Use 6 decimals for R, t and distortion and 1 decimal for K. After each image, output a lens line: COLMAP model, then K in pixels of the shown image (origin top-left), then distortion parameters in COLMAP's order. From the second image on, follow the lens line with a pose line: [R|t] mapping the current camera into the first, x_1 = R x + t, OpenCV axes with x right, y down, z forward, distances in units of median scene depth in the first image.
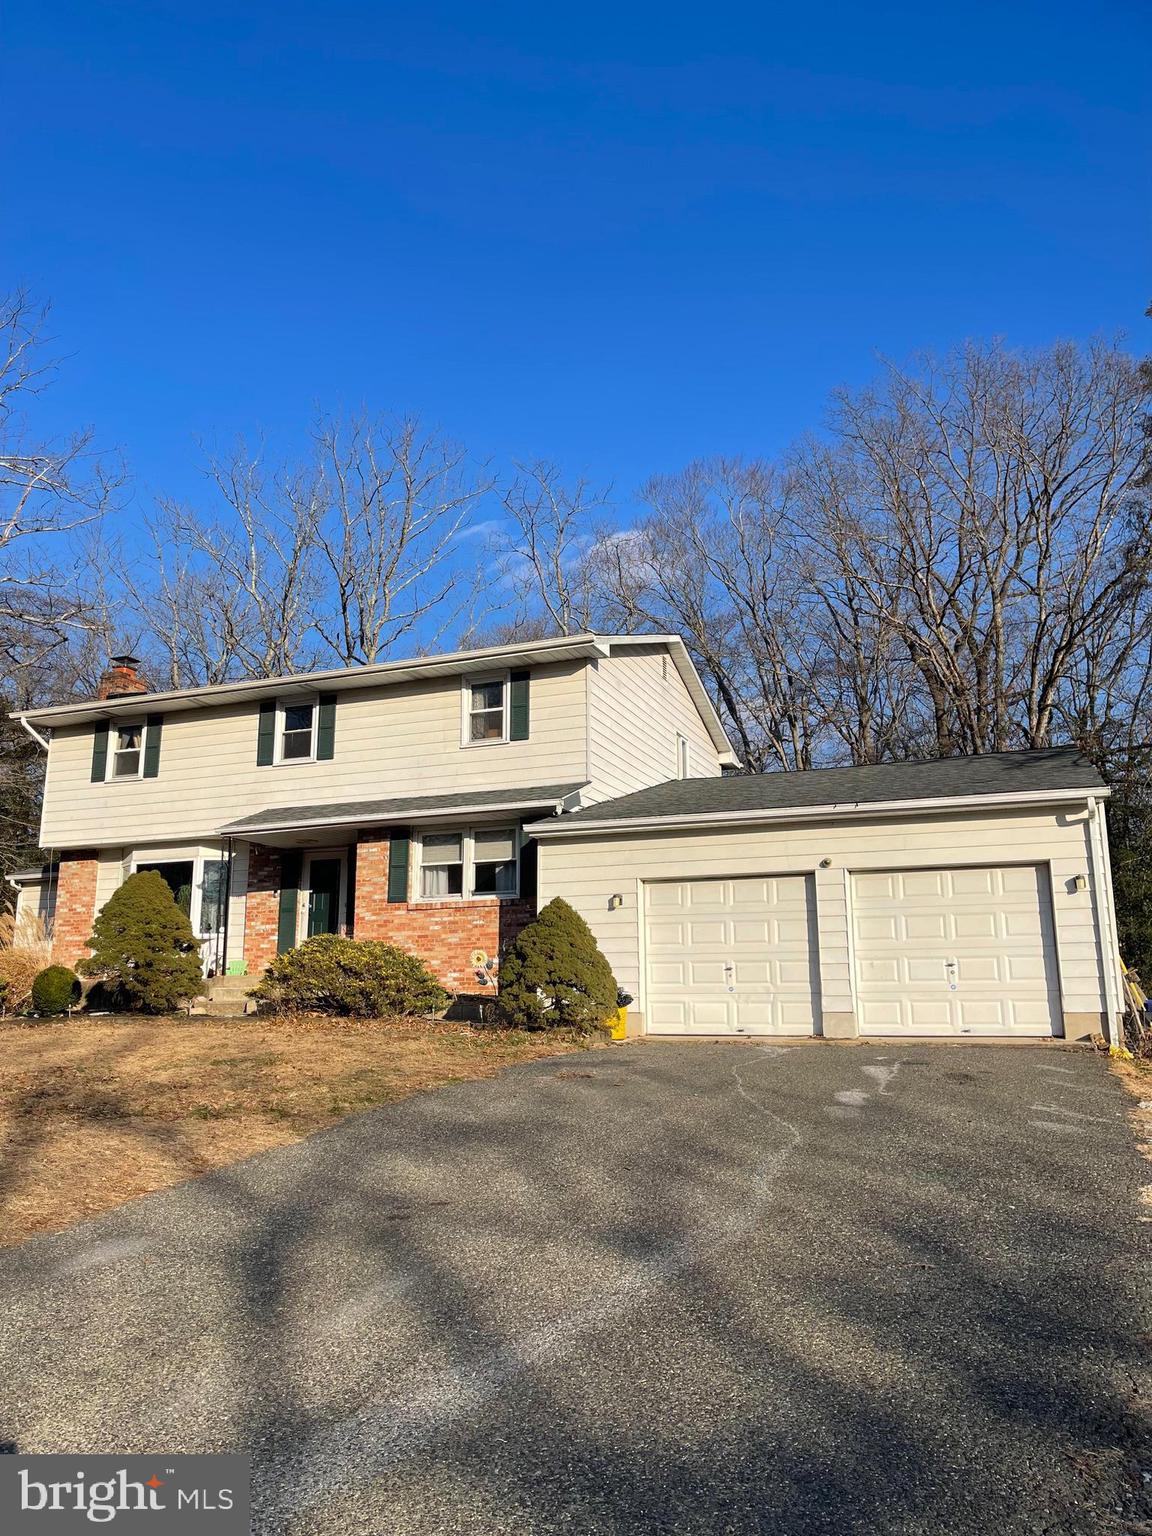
lens RADIAL K [[1109.4, 0, 576.0], [0, 1109.4, 768.0], [0, 0, 1]] dist [0.090822, -0.152053]
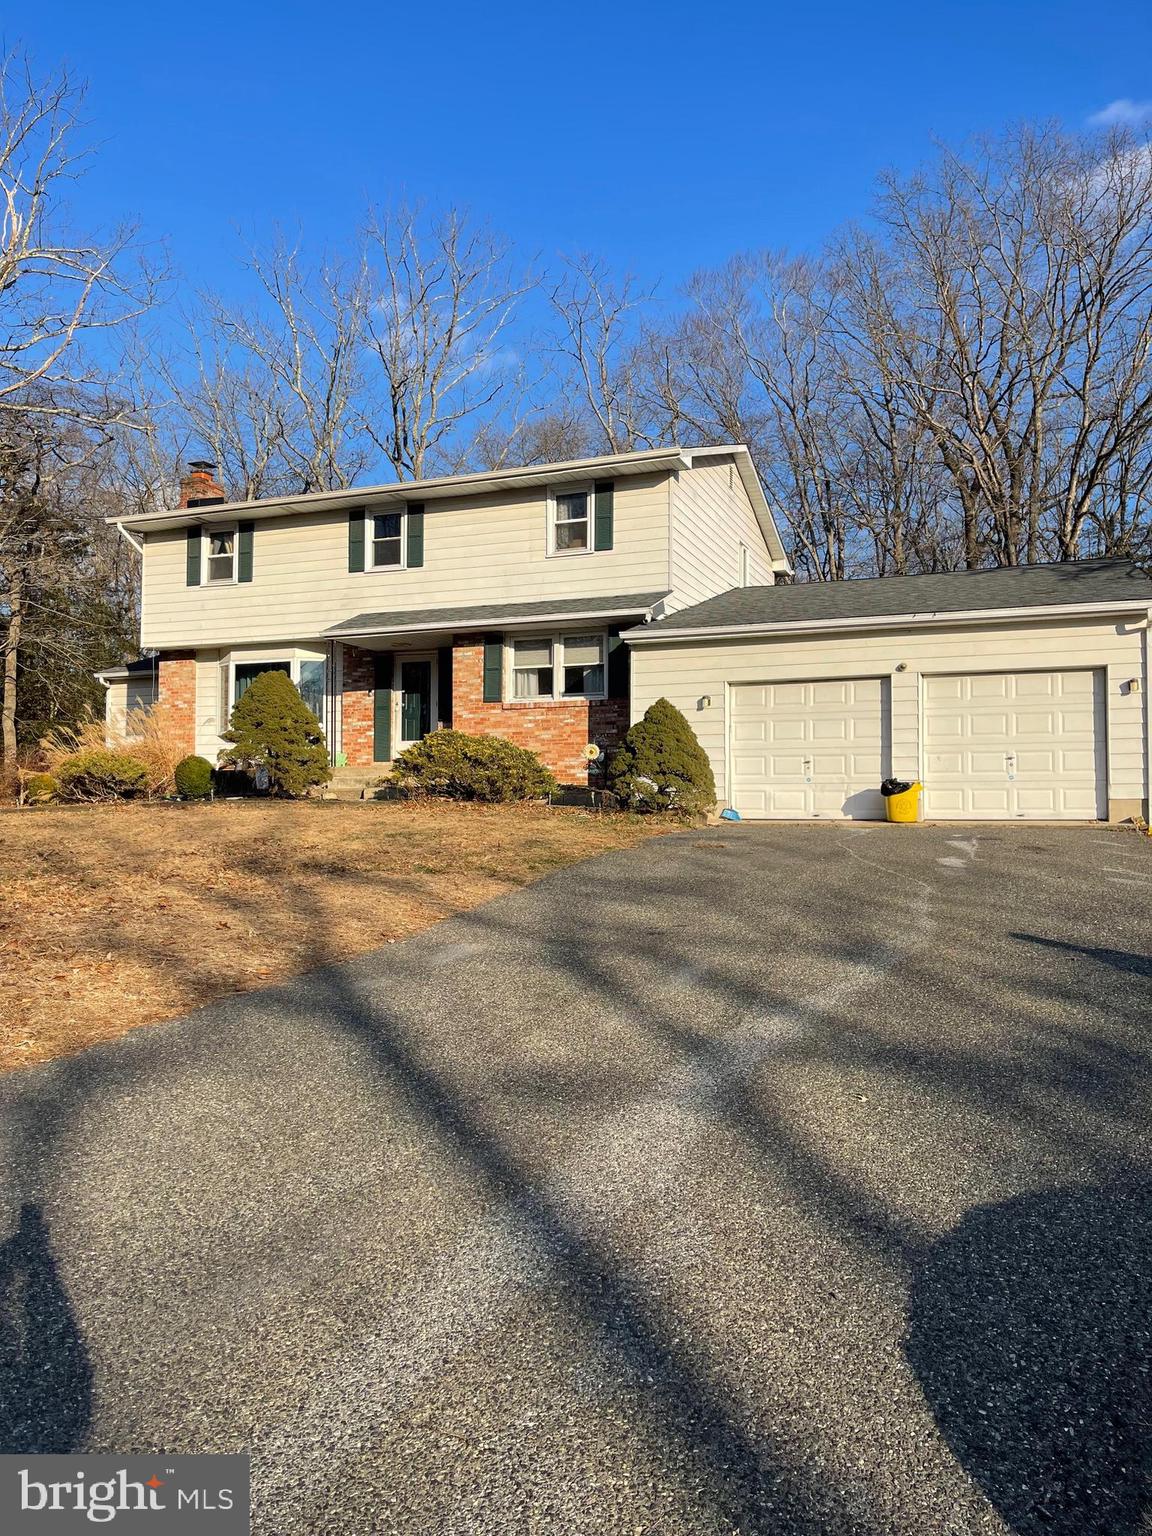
lens RADIAL K [[1109.4, 0, 576.0], [0, 1109.4, 768.0], [0, 0, 1]] dist [0.090822, -0.152053]
pose [[0.999970, 0.005027, 0.005845, -0.080916], [-0.005977, 0.984393, 0.175883, -0.007267], [-0.004870, -0.175913, 0.984394, -0.079625]]
